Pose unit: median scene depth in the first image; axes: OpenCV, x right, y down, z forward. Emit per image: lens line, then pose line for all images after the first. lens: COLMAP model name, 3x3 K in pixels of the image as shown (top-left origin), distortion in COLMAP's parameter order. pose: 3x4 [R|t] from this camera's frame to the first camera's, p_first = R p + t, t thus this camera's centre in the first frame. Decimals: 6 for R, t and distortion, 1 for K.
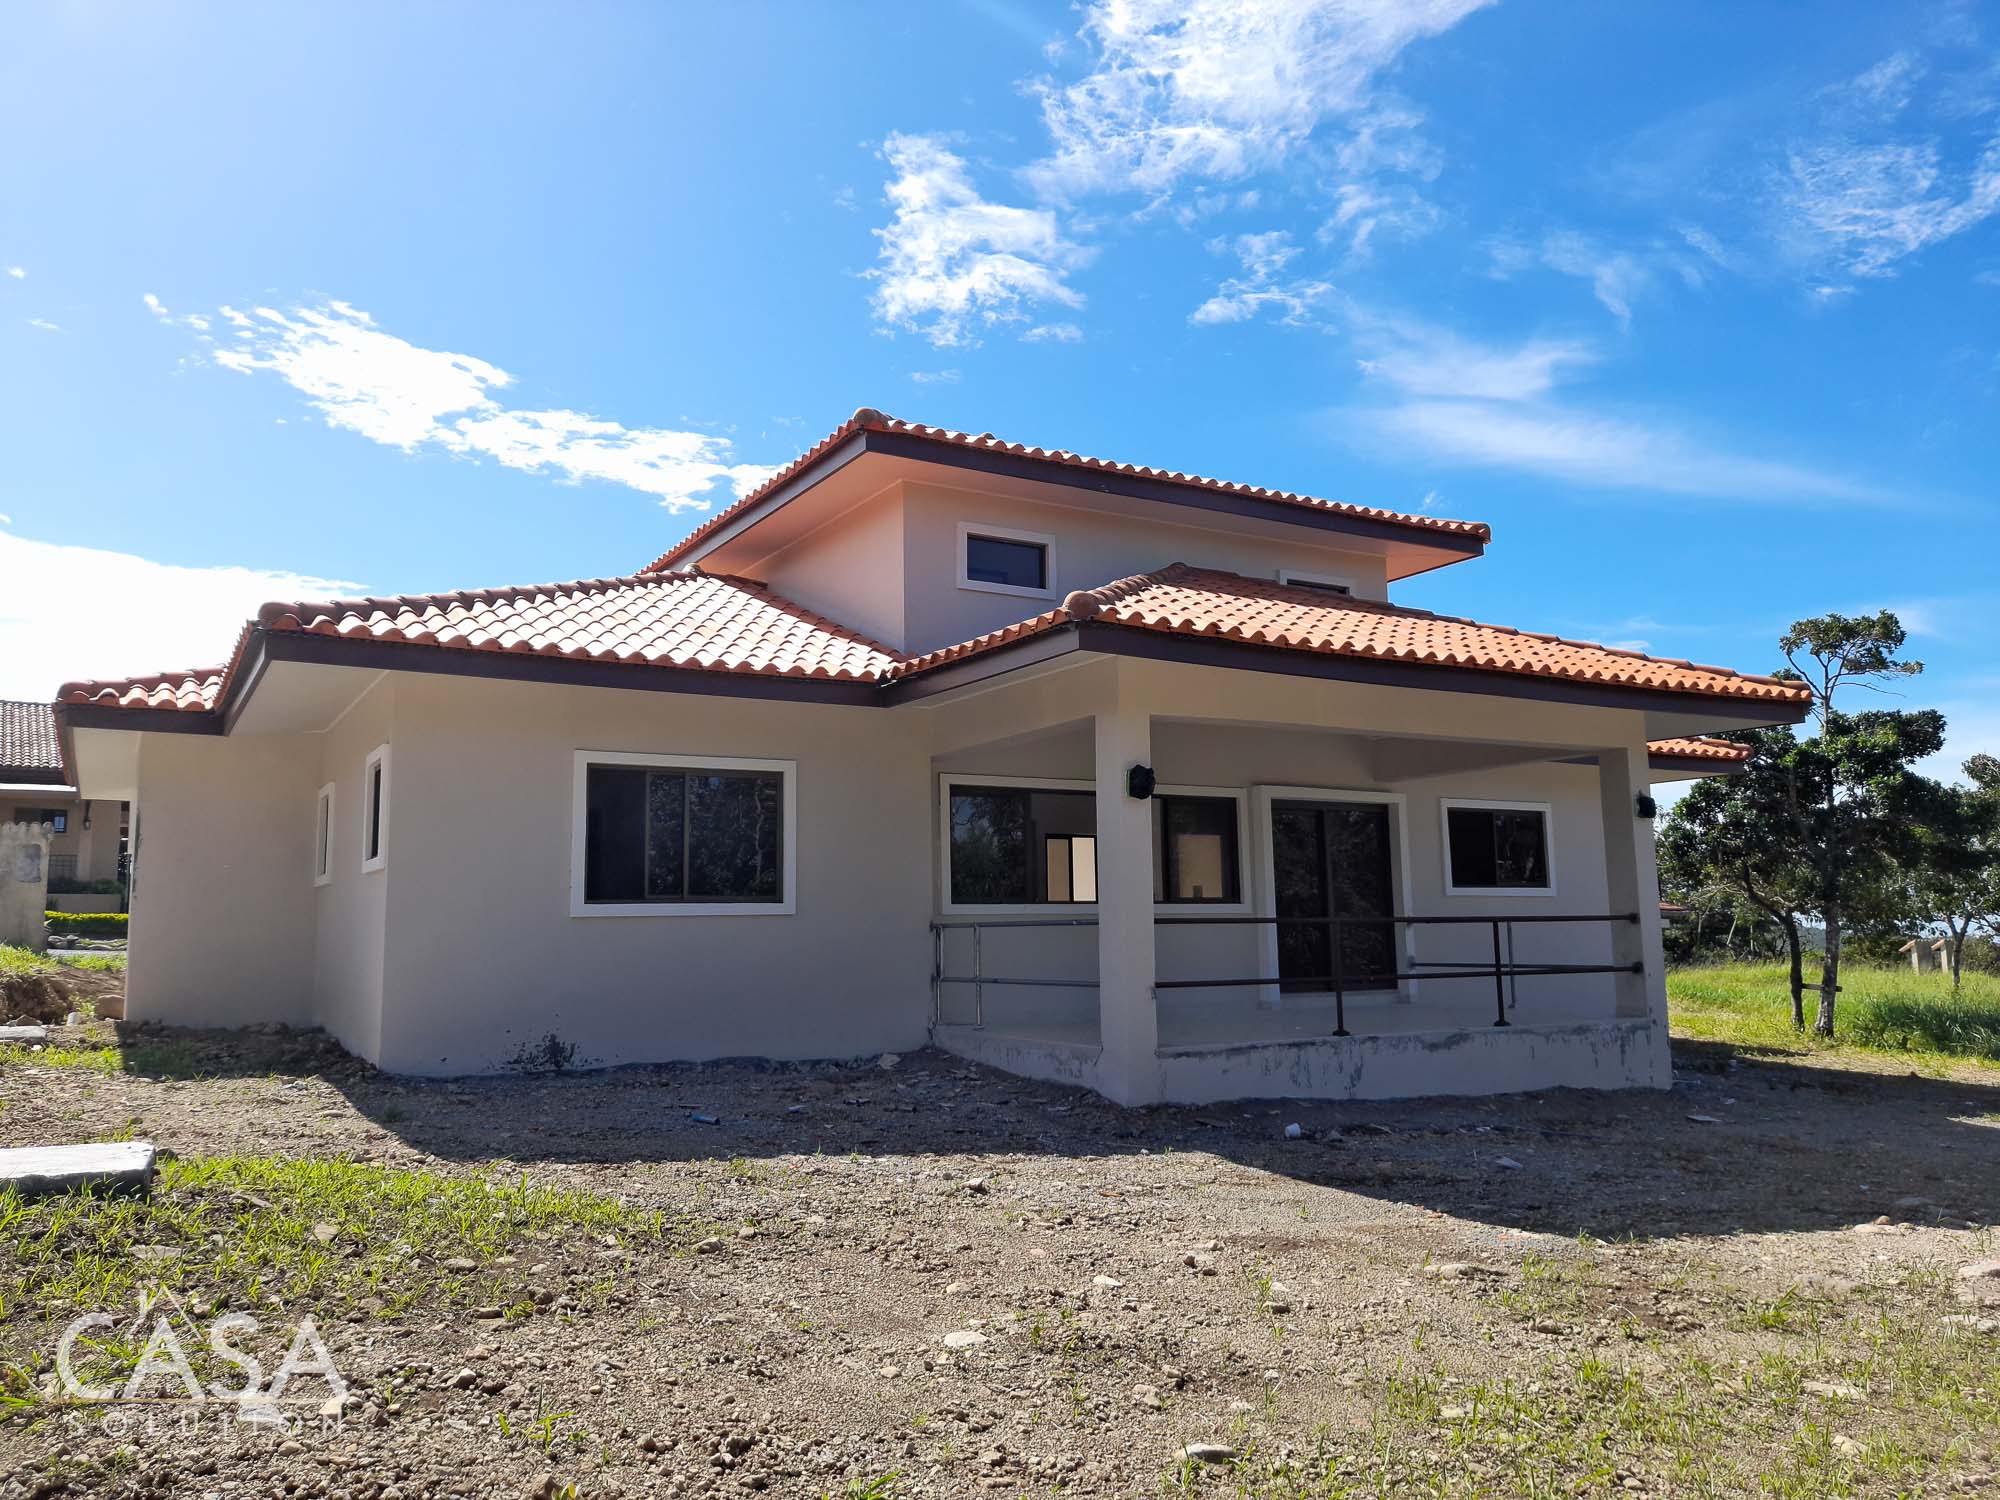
lens RADIAL K [[1453.8, 0, 993.6], [0, 1453.8, 748.9], [0, 0, 1]] dist [0.042462, -0.056948]
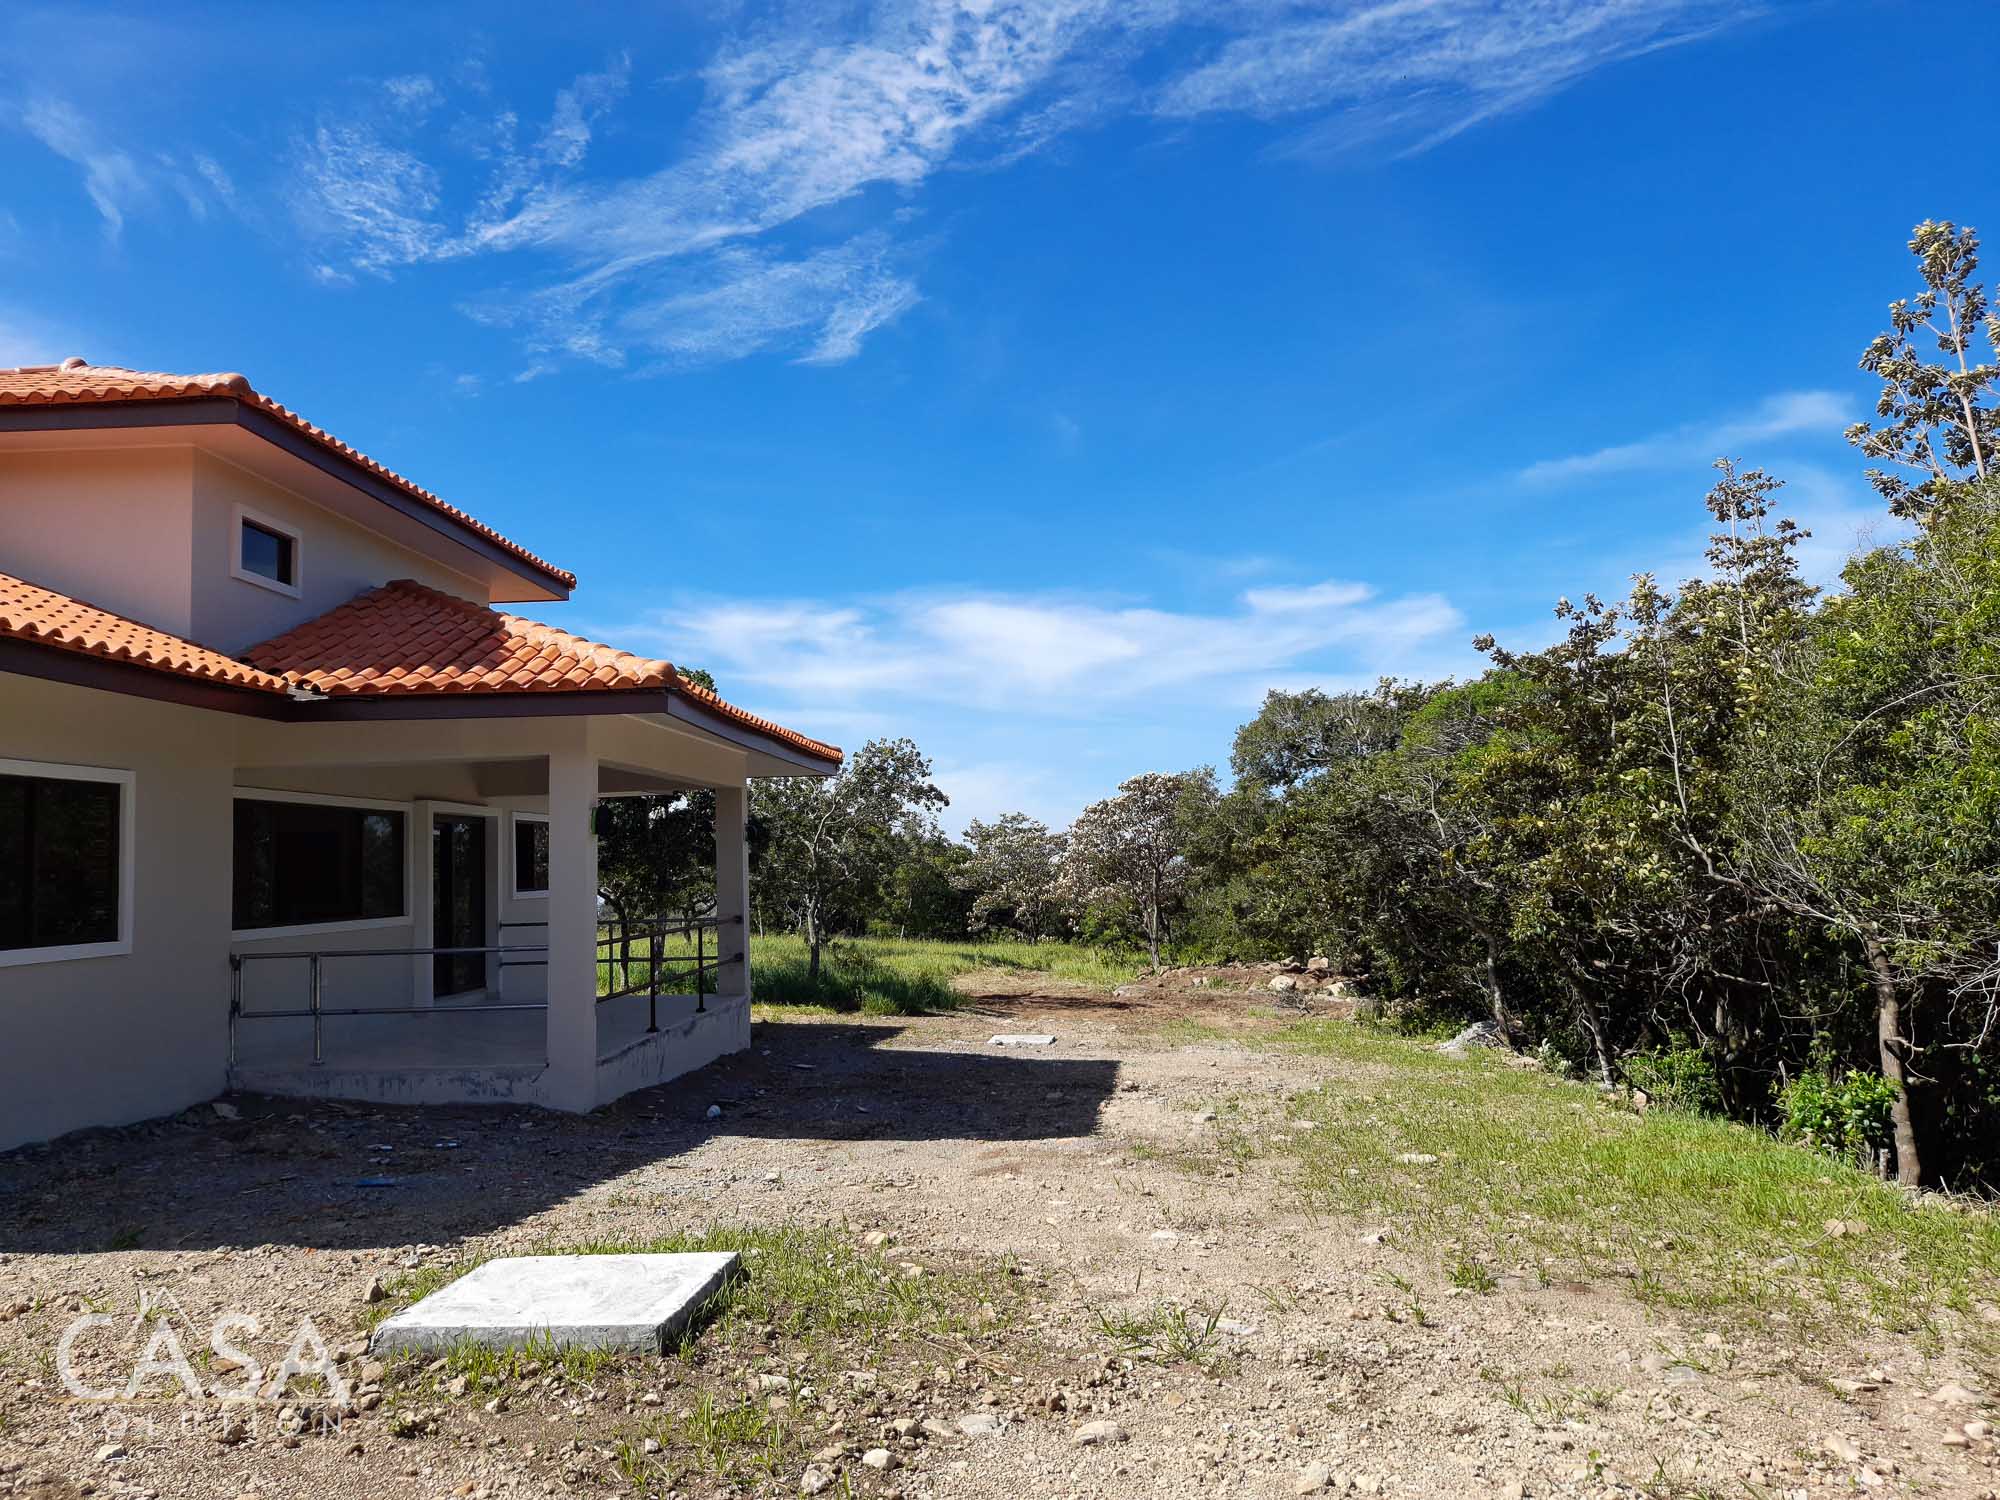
lens RADIAL K [[1499.0, 0, 1000.0], [0, 1499.0, 750.0], [0, 0, 1]] dist [0.093925, -0.072319]
pose [[0.544102, 0.061972, 0.836727, -0.786011], [-0.085877, 0.996144, -0.017935, -0.039822], [-0.834612, -0.062098, 0.547326, 0.132433]]
